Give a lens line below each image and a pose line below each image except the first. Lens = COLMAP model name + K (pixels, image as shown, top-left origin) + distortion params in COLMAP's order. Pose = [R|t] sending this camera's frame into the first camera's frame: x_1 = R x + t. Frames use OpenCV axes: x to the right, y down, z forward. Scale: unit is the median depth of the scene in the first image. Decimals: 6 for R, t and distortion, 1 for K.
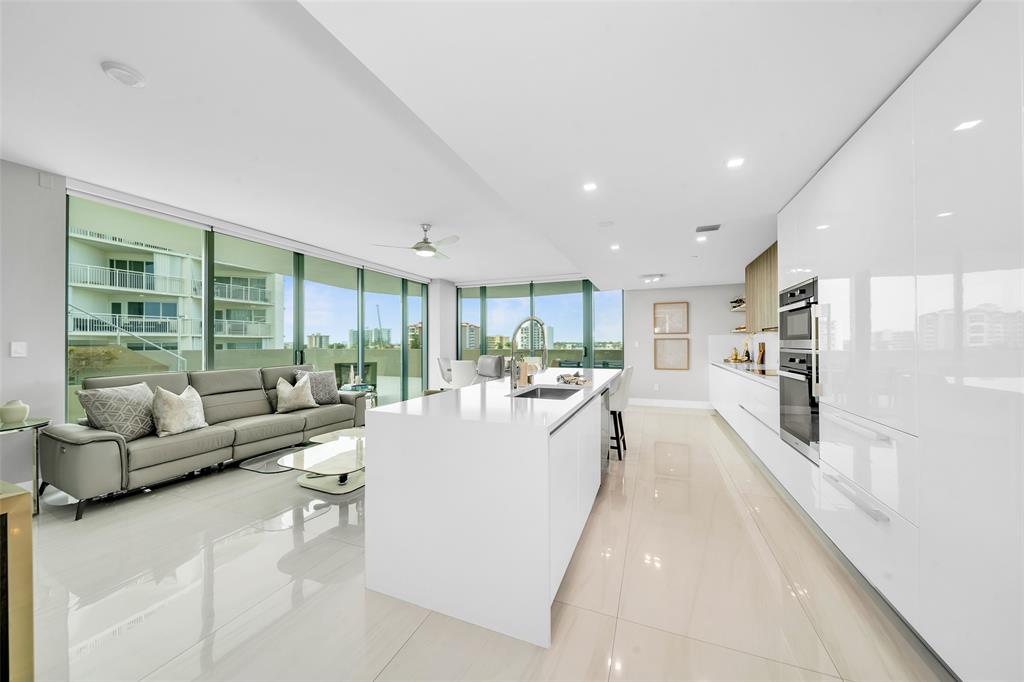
lens RADIAL K [[360.2, 0, 512.0], [0, 360.2, 341.0], [0, 0, 1]] dist [0.001548, -0.000324]
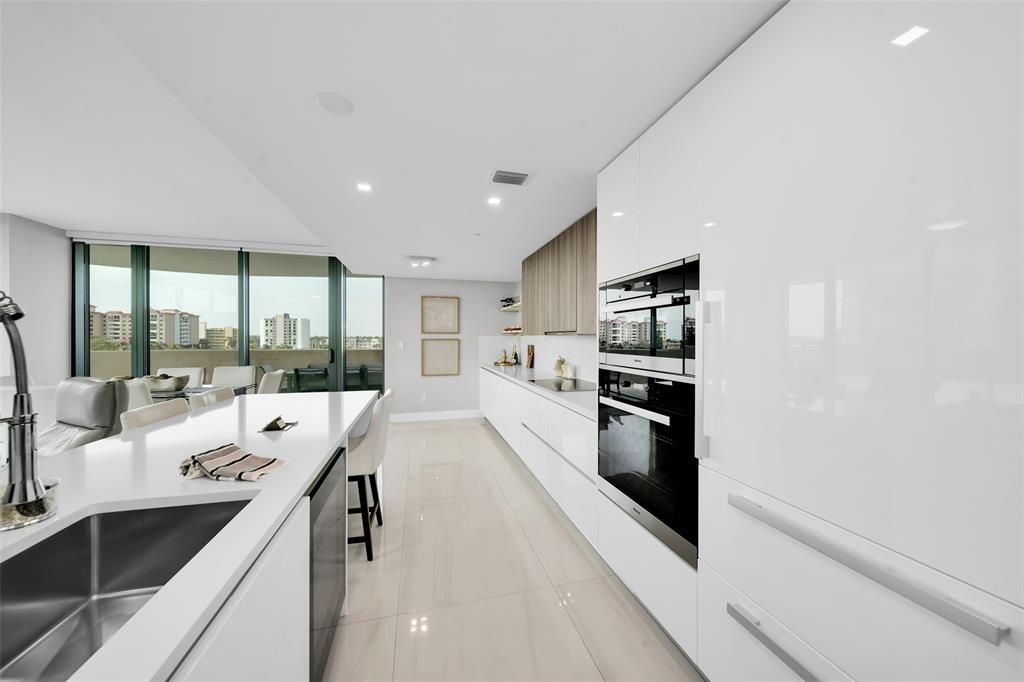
lens RADIAL K [[353.9, 0, 512.0], [0, 353.9, 341.0], [0, 0, 1]] dist [-0.000424, -0.000107]
pose [[0.804552, 0.001613, 0.593879, 0.100207], [-0.009458, 0.999904, 0.010097, -0.015508], [-0.593806, -0.013741, 0.804491, 0.282490]]
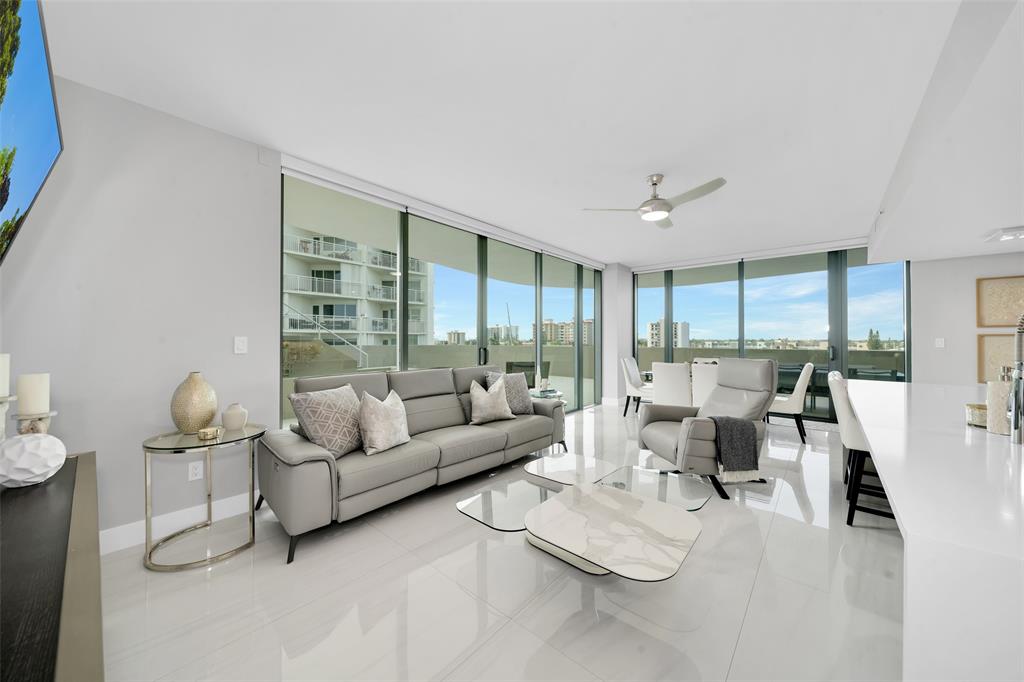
lens RADIAL K [[363.9, 0, 523.1], [0, 363.9, 338.1], [0, 0, 1]] dist [0.001107, -0.000069]
pose [[0.951699, 0.003023, -0.307016, -0.215861], [-0.002919, 0.999995, 0.000797, 0.001575], [0.307017, 0.000138, 0.951704, 0.181167]]
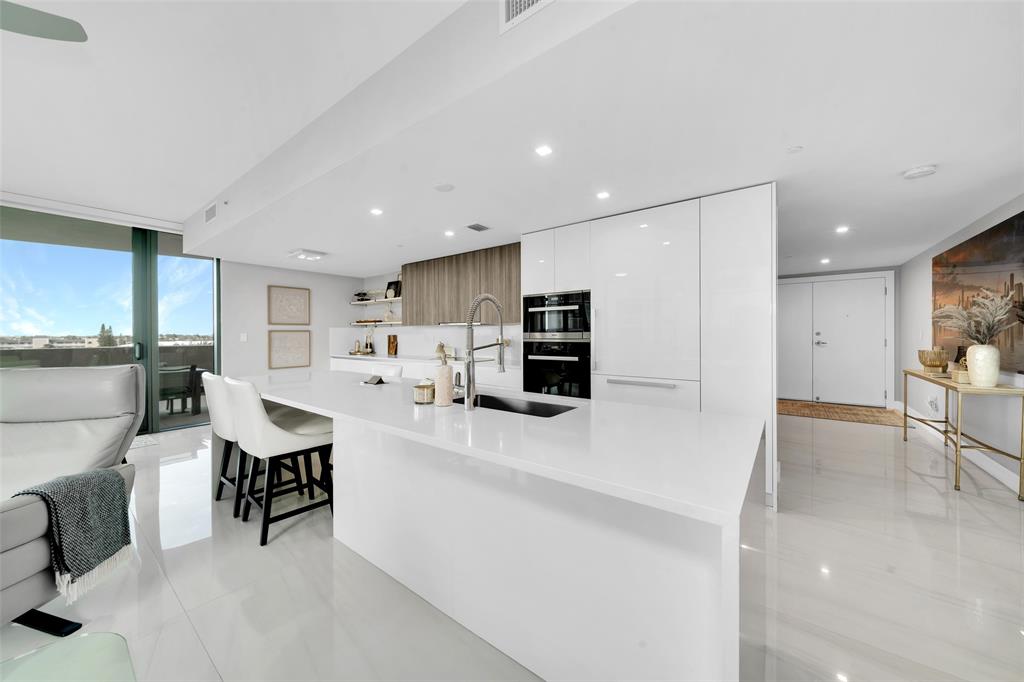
lens RADIAL K [[361.5, 0, 497.7], [0, 361.5, 334.4], [0, 0, 1]] dist [0.010046, -0.000069]
pose [[0.286778, 0.000735, 0.957997, -0.276808], [-0.000865, 0.999999, -0.000509, 0.002502], [-0.957997, -0.000683, 0.286778, 0.373674]]
